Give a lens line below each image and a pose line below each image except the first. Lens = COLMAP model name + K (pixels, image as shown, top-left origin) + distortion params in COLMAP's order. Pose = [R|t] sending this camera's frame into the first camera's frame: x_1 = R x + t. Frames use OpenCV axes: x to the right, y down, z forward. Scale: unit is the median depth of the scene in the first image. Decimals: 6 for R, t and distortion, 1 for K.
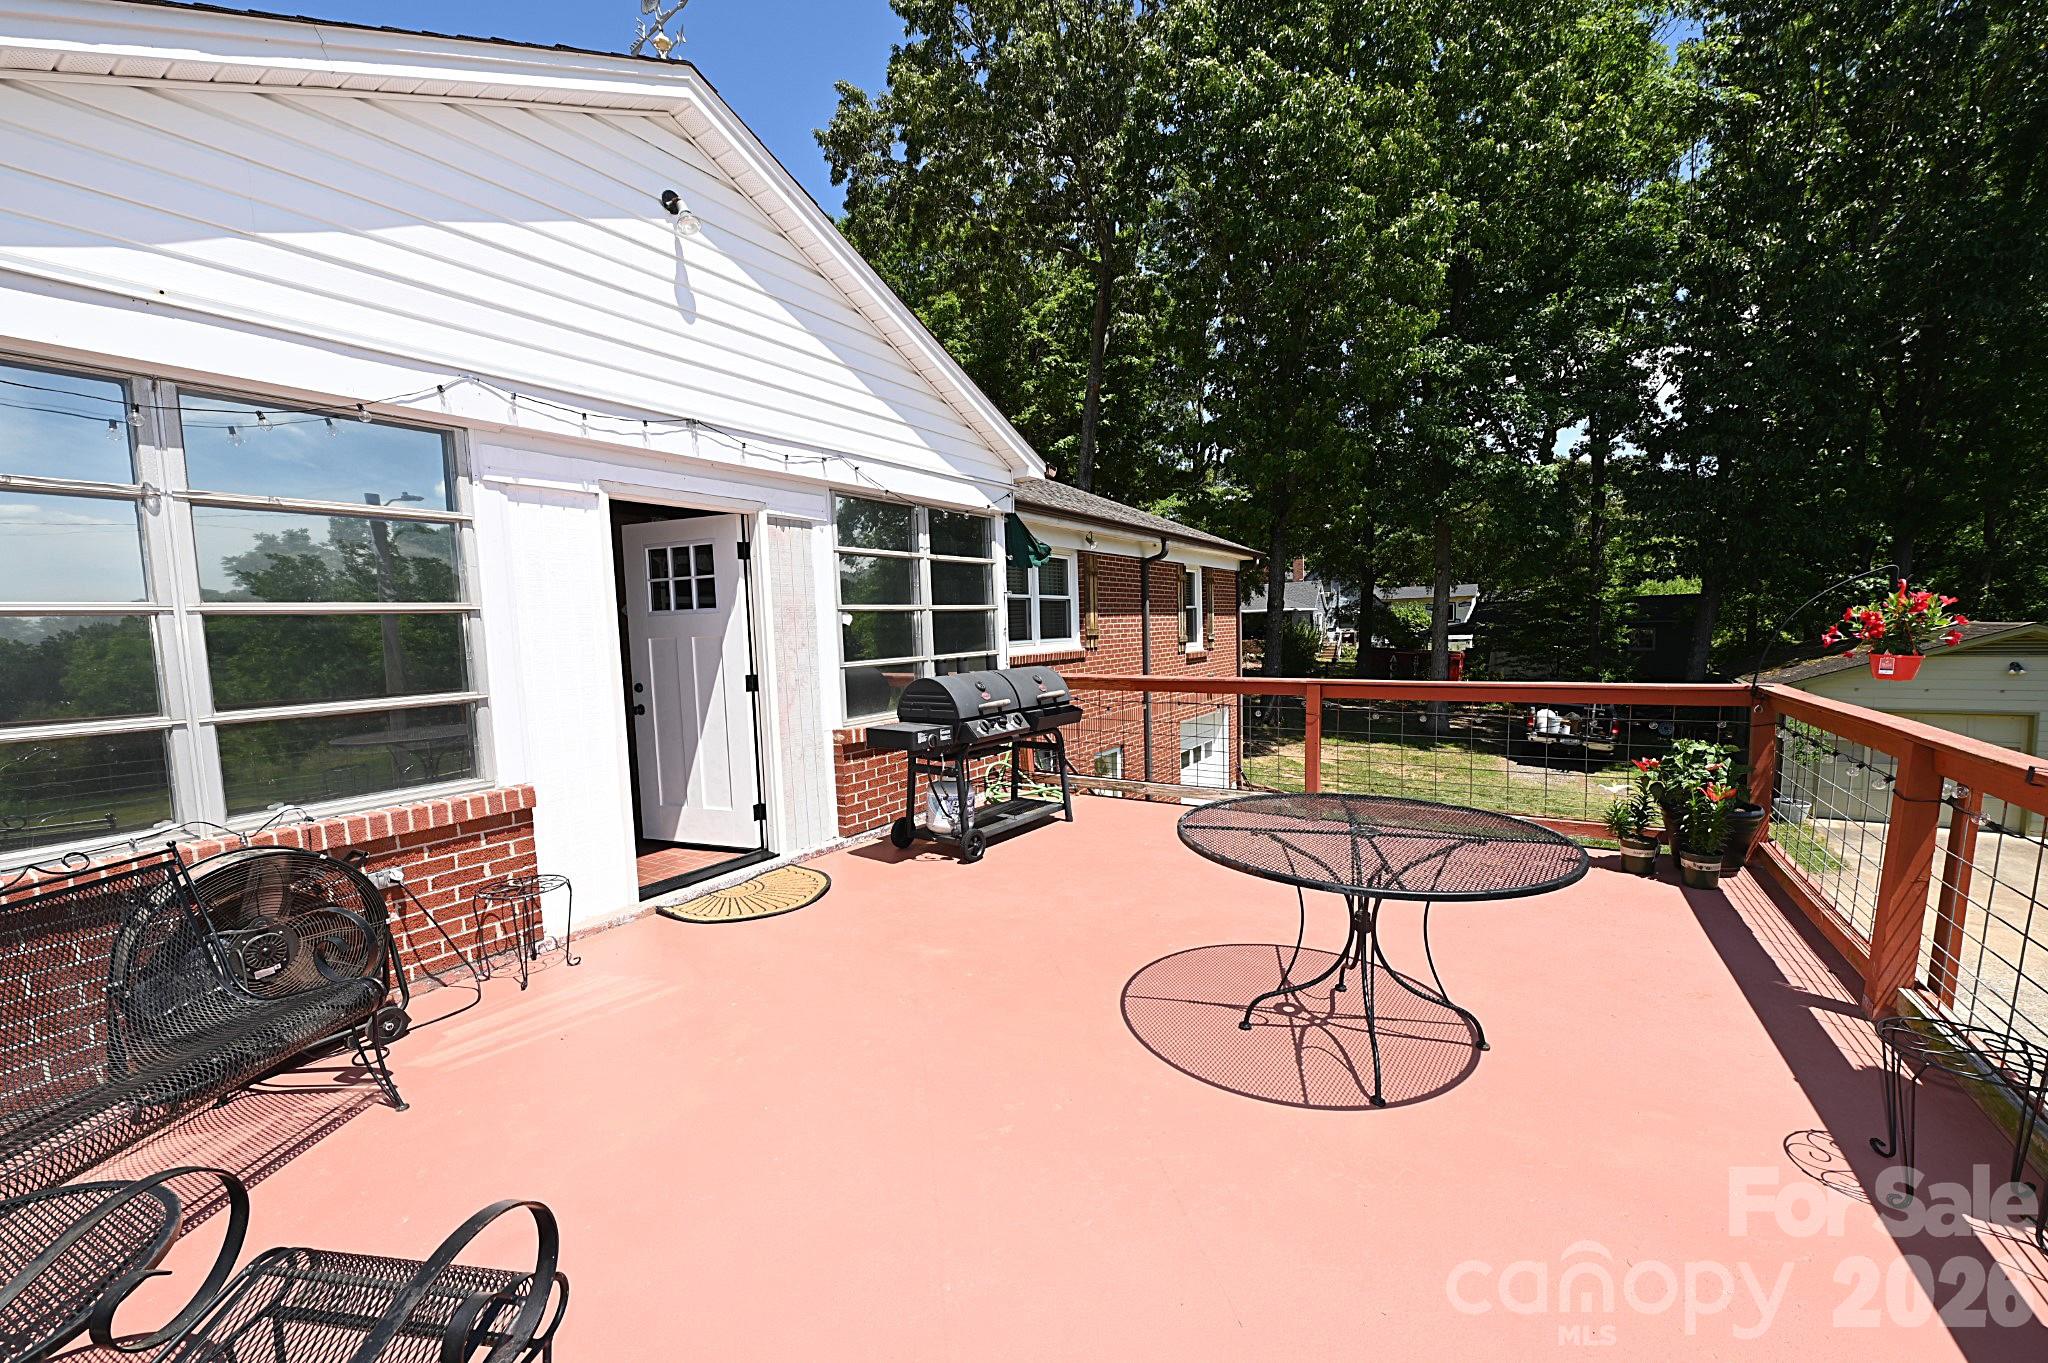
lens RADIAL K [[806.8, 0, 1029.8], [0, 806.8, 696.7], [0, 0, 1]] dist [-0.006701, -0.000873]
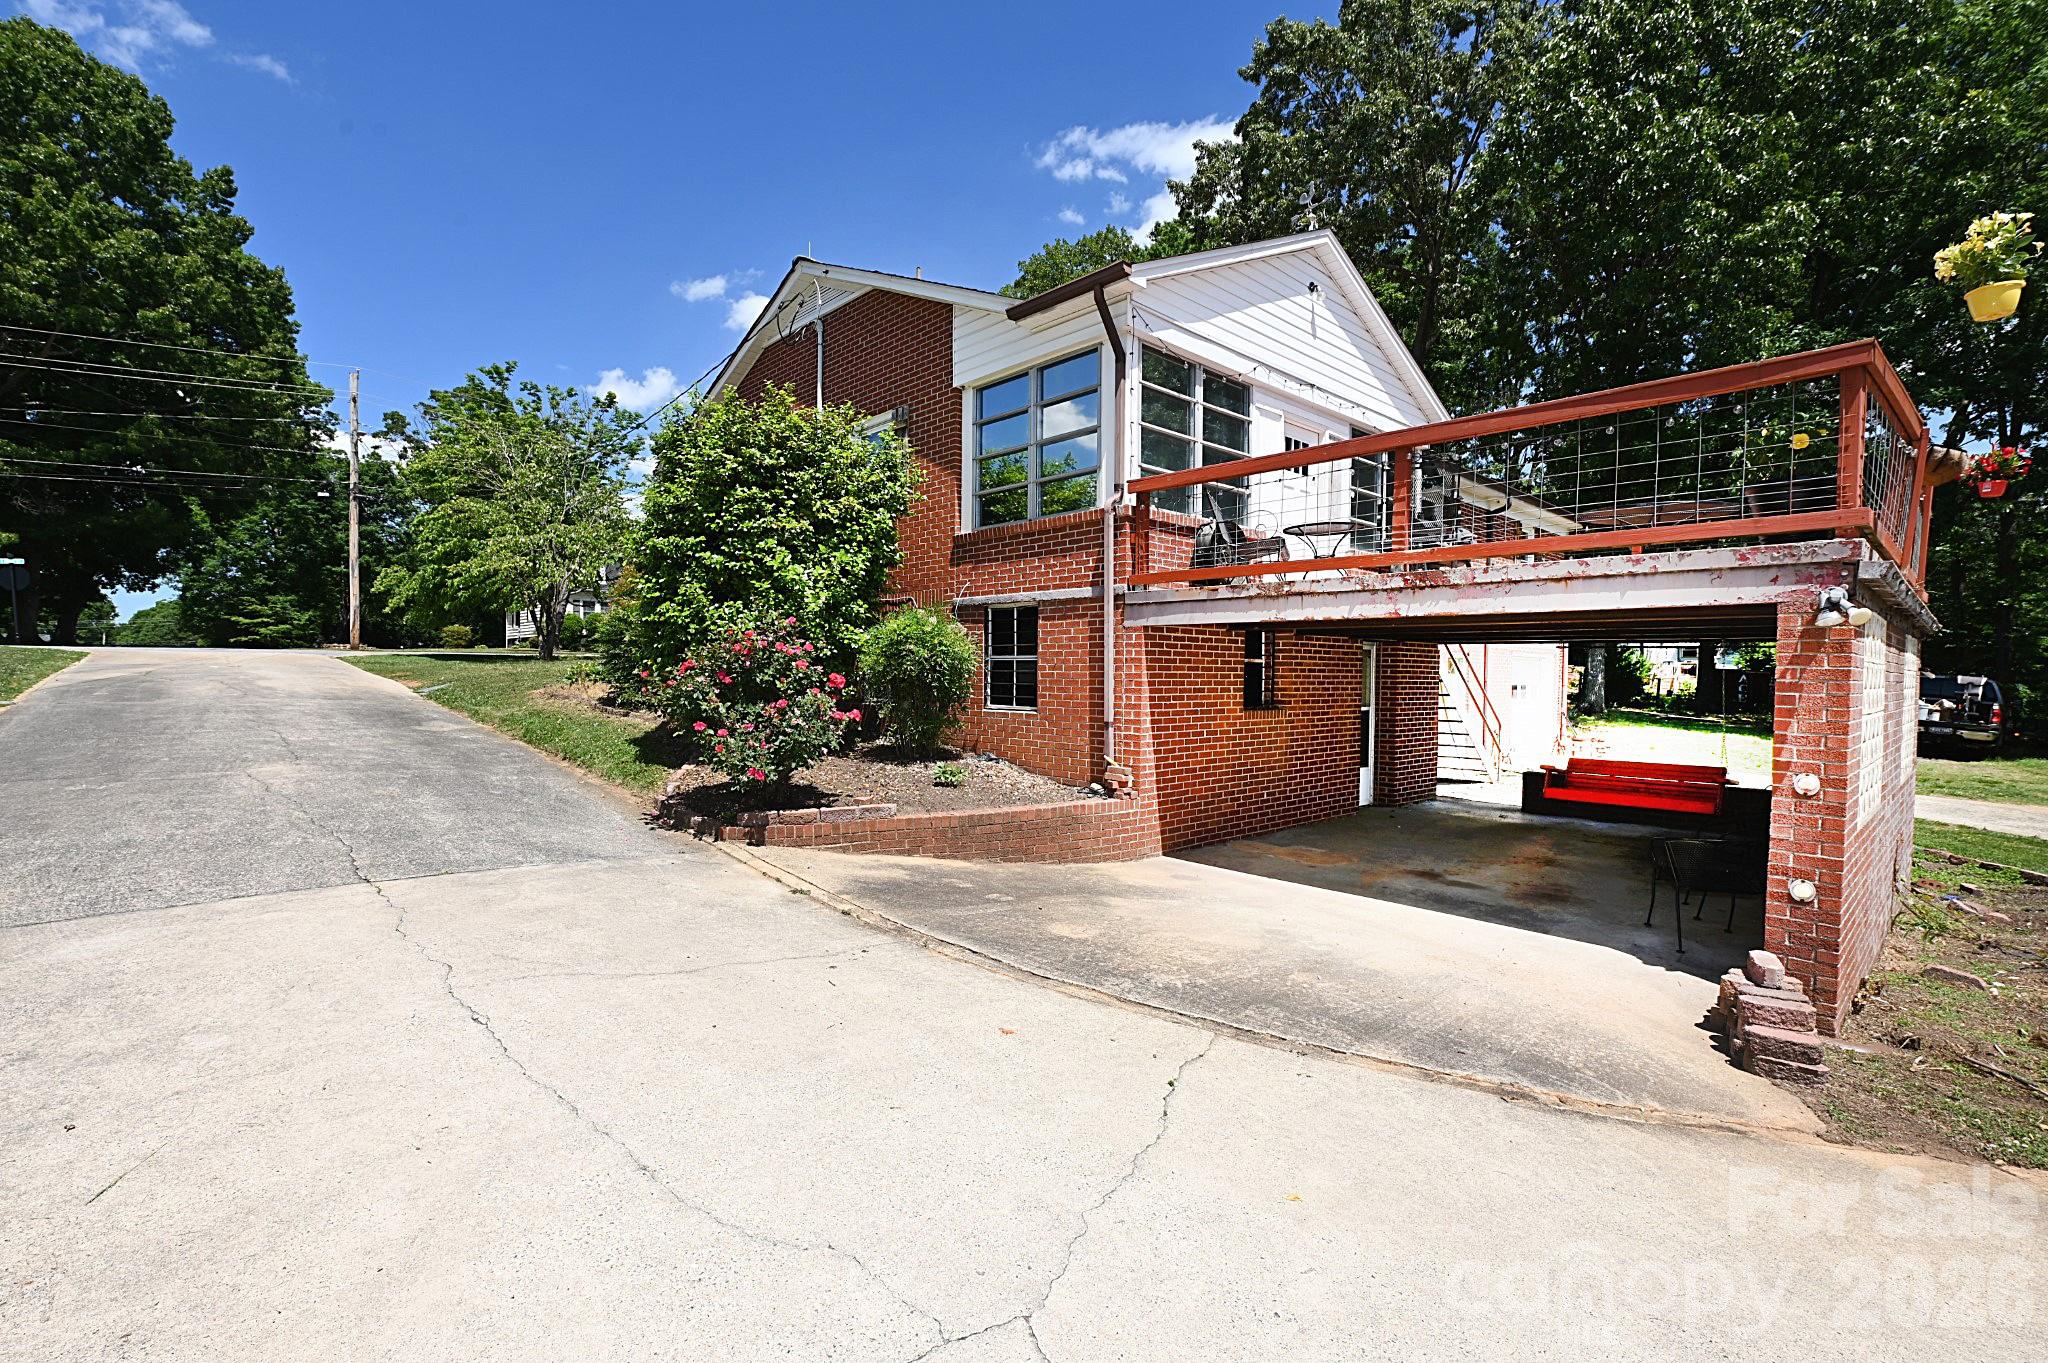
lens RADIAL K [[908.9, 0, 1032.0], [0, 908.9, 690.7], [0, 0, 1]] dist [-0.004435, -0.000453]
pose [[0.966024, 0.049687, -0.253632, -0.332243], [-0.066625, 0.996054, -0.058627, 0.448483], [0.249718, 0.073533, 0.965523, -0.993349]]
